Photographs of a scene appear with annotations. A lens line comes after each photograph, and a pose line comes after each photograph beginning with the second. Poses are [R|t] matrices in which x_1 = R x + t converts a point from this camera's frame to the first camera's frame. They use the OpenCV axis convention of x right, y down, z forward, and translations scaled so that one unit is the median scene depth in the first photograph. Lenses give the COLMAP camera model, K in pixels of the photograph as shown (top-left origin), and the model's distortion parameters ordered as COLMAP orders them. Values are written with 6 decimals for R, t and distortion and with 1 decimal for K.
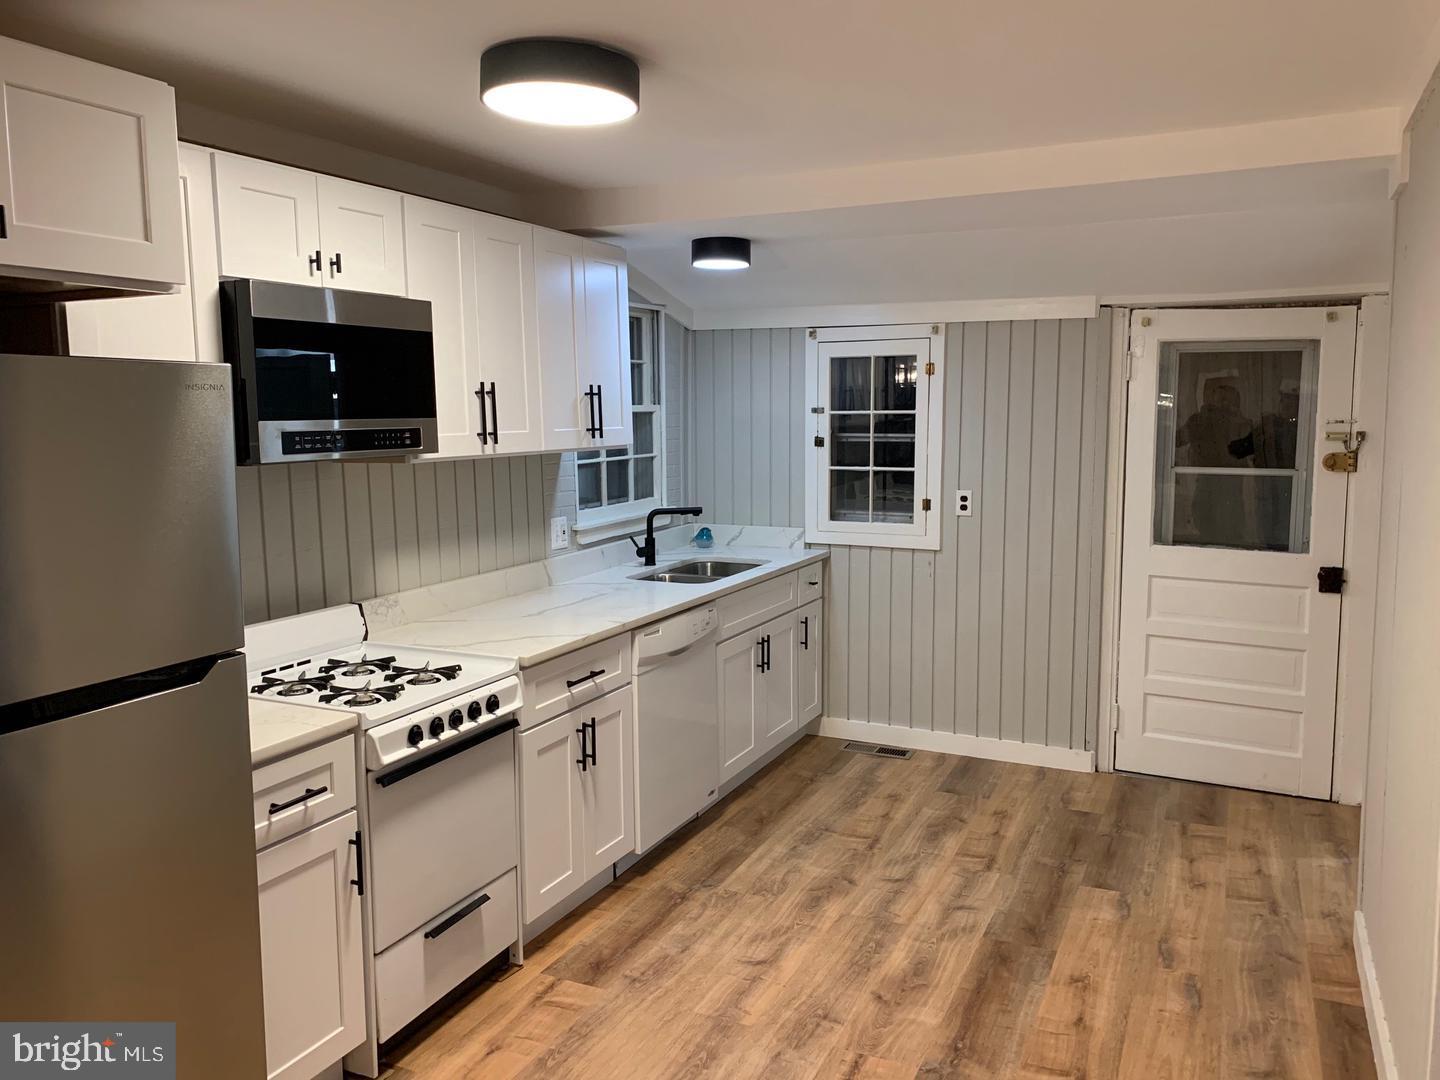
lens RADIAL K [[1096.5, 0, 722.3], [0, 1096.5, 516.6], [0, 0, 1]] dist [0.042279, -0.043590]
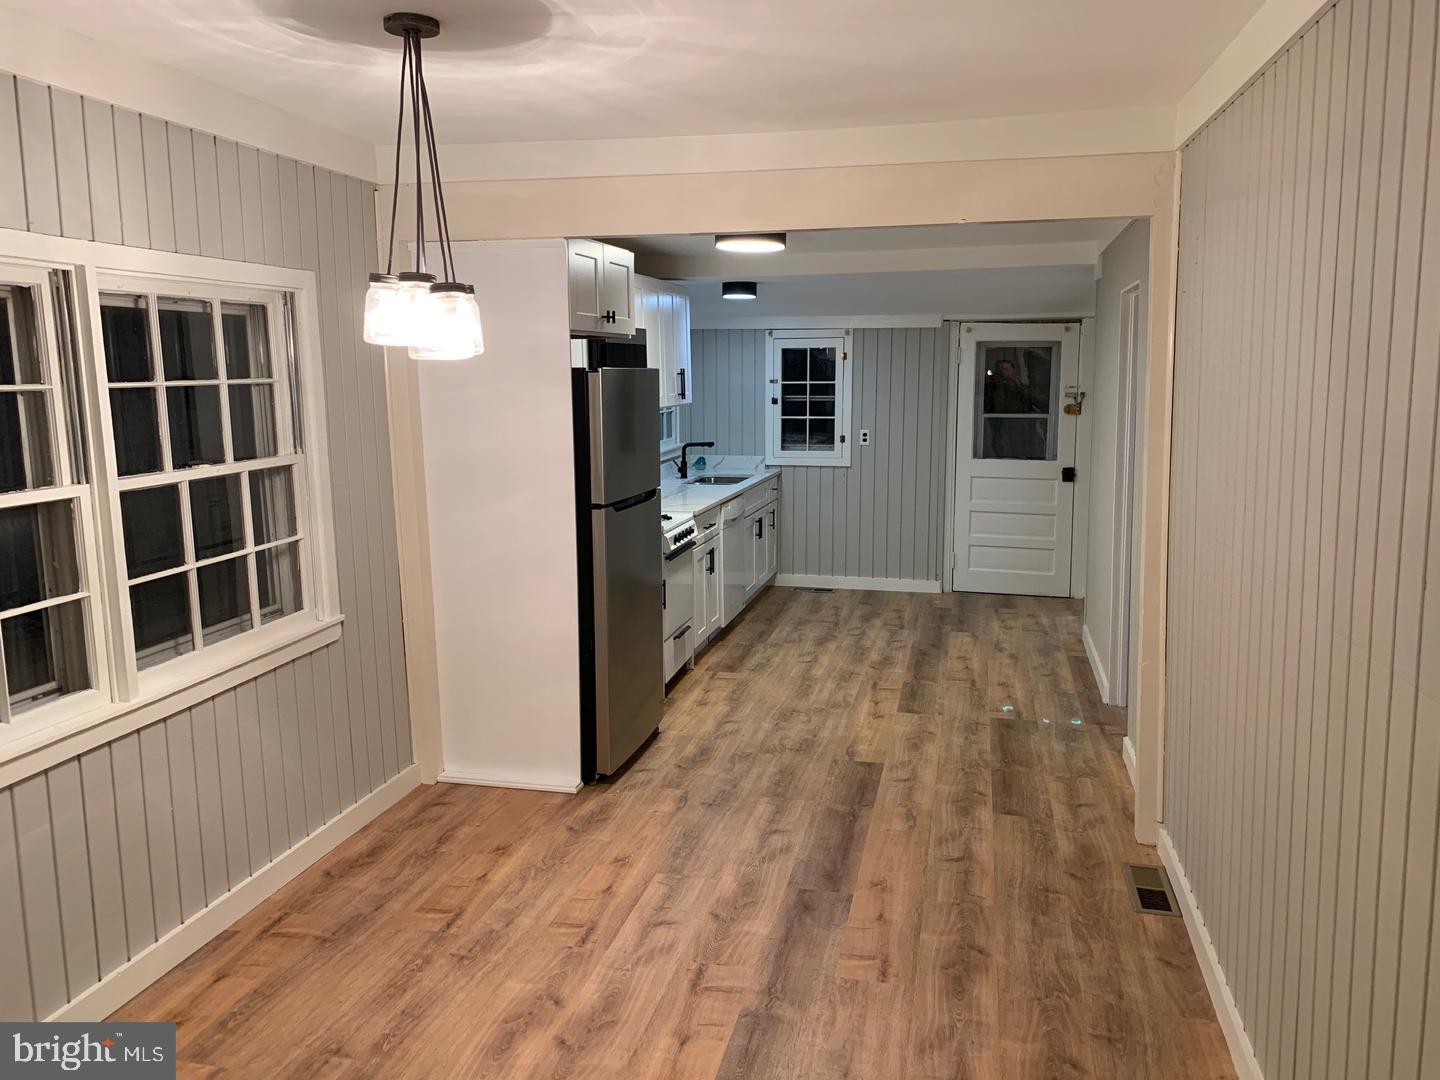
lens RADIAL K [[1096.5, 0, 706.2], [0, 1096.5, 507.8], [0, 0, 1]] dist [0.042279, -0.043590]
pose [[0.981088, -0.026901, 0.191685, -0.394363], [0.022104, 0.999388, 0.027120, 0.051509], [-0.192298, -0.022370, 0.981082, -0.683054]]
